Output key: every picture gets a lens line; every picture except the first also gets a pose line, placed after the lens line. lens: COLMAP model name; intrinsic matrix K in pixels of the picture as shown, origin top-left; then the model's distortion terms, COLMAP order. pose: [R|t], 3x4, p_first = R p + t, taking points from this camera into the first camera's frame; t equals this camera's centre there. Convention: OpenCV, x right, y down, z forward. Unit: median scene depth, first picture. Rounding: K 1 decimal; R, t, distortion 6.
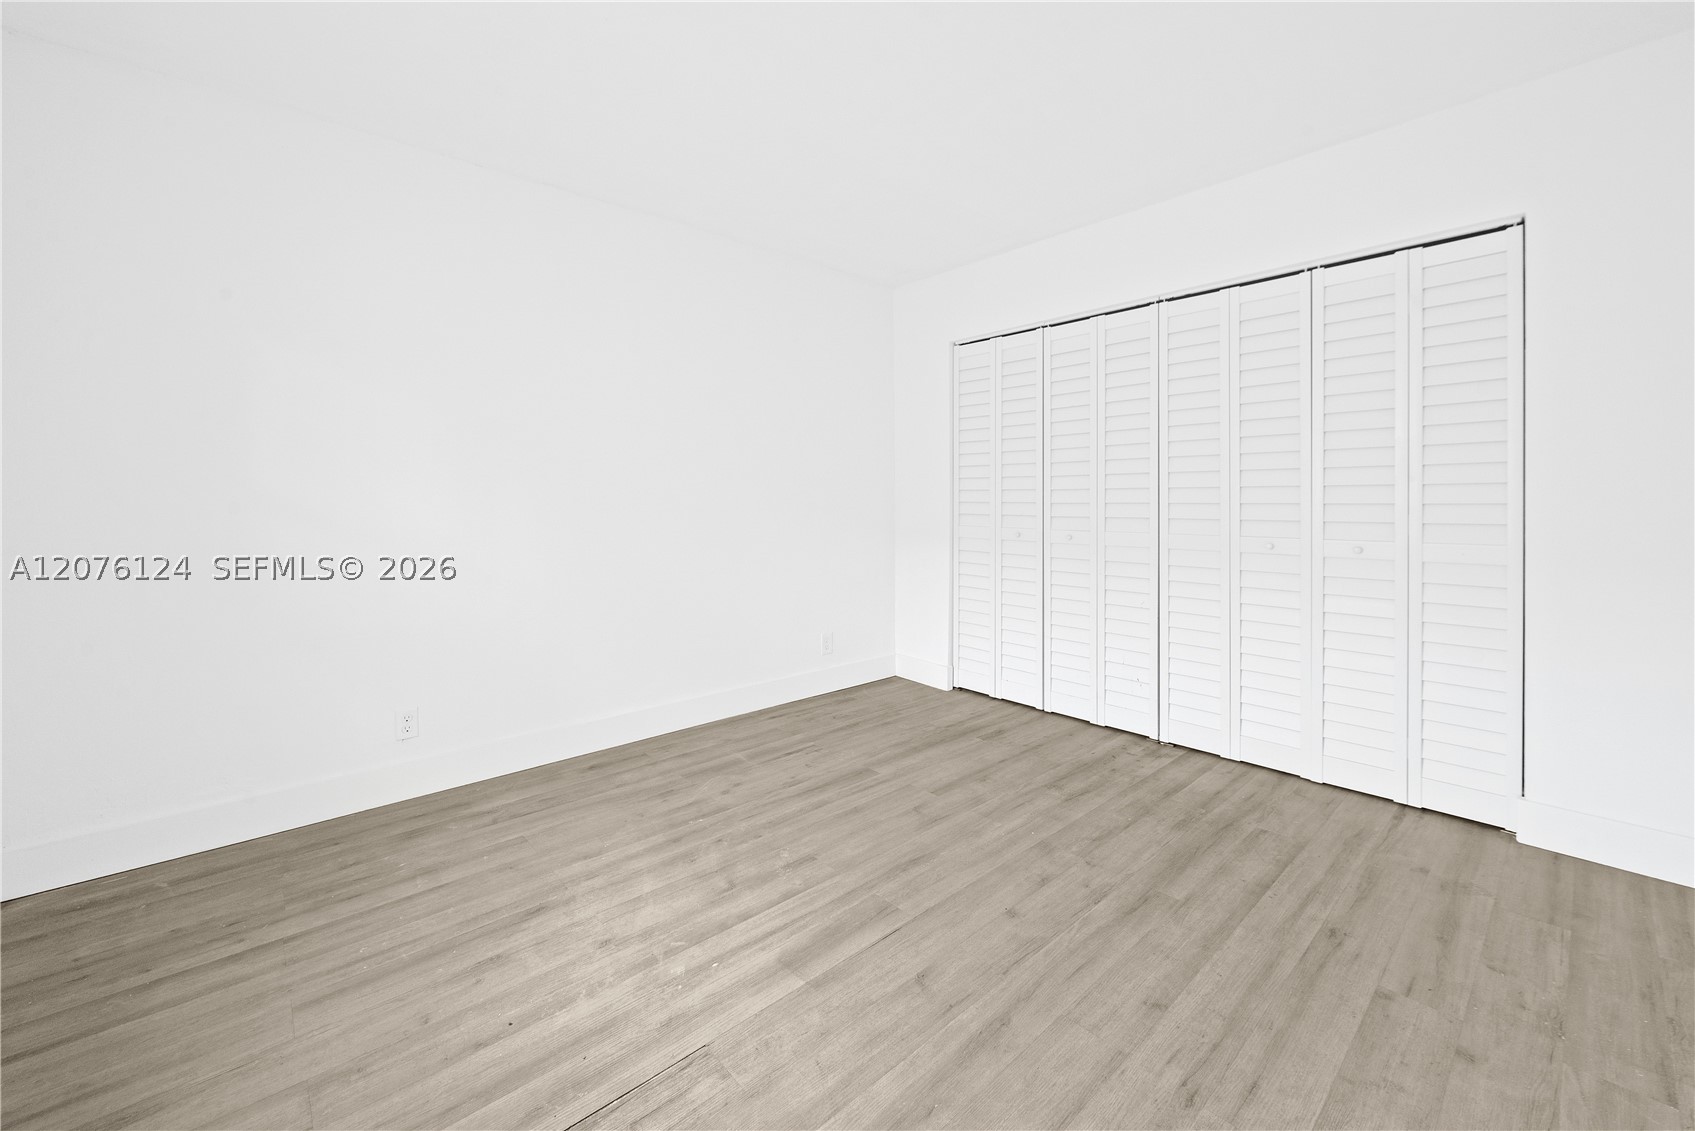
lens RADIAL K [[695.7, 0, 851.8], [0, 695.7, 502.6], [0, 0, 1]] dist [-0.007323, -0.000318]
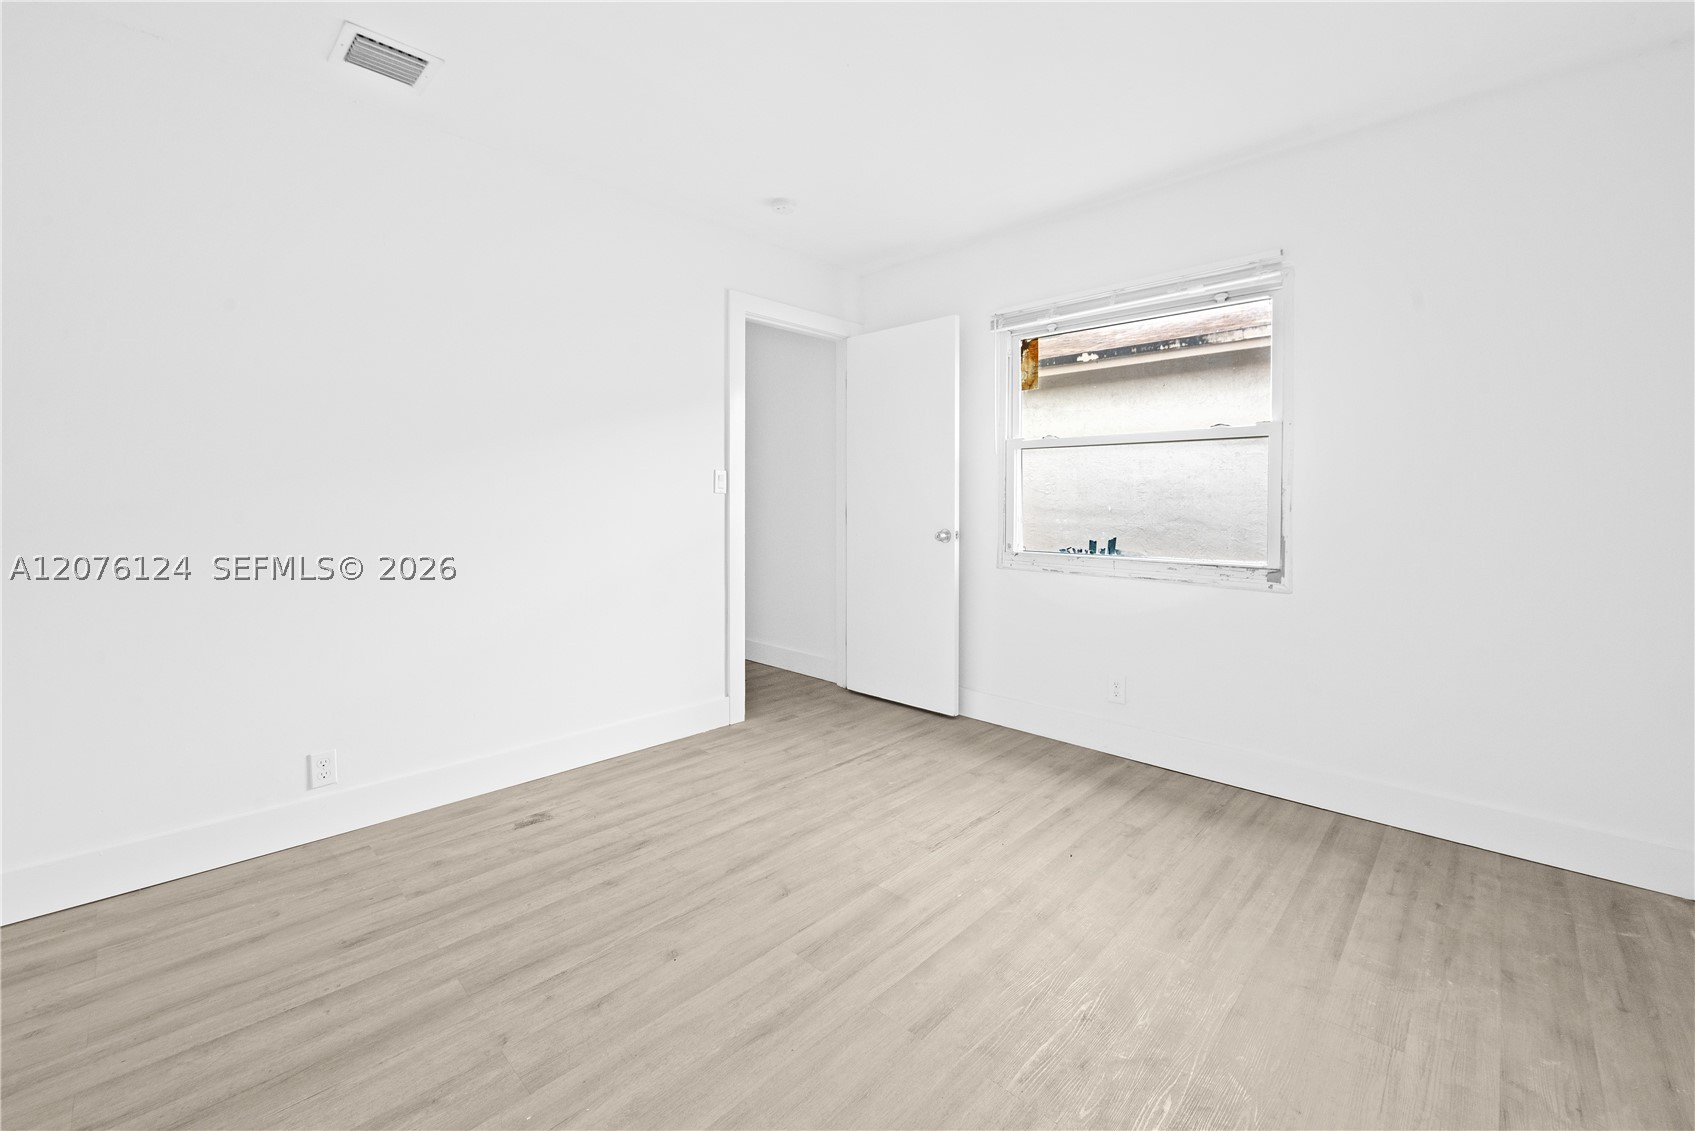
lens RADIAL K [[695.7, 0, 851.8], [0, 695.7, 502.6], [0, 0, 1]] dist [-0.007323, -0.000318]
pose [[-0.997399, 0.000827, -0.072074, 0.064917], [0.000488, 0.999989, 0.004721, -0.004145], [0.072077, 0.004673, -0.997388, 2.044313]]
